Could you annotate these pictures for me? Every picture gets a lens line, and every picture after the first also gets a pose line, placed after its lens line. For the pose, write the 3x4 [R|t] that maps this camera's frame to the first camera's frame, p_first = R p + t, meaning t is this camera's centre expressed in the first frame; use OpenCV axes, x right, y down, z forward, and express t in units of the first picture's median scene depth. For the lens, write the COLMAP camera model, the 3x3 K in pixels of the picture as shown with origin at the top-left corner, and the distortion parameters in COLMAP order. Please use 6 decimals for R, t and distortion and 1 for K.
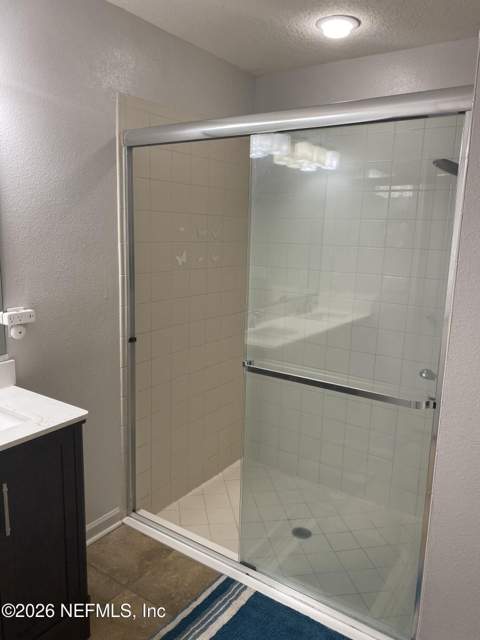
lens RADIAL K [[495.0, 0, 241.3], [0, 495.0, 323.0], [0, 0, 1]] dist [0.048889, -0.019884]
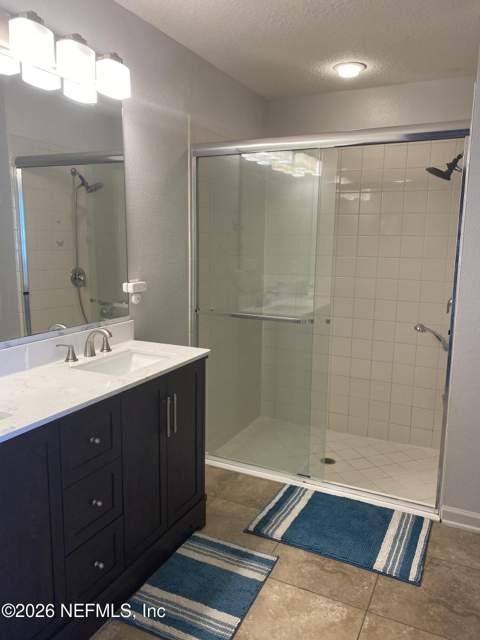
lens RADIAL K [[495.0, 0, 241.9], [0, 495.0, 316.3], [0, 0, 1]] dist [0.048889, -0.019884]
pose [[0.989659, -0.035593, 0.138955, -0.304410], [0.039012, 0.998997, -0.021964, 0.088580], [-0.138034, 0.027158, 0.990055, -0.268179]]
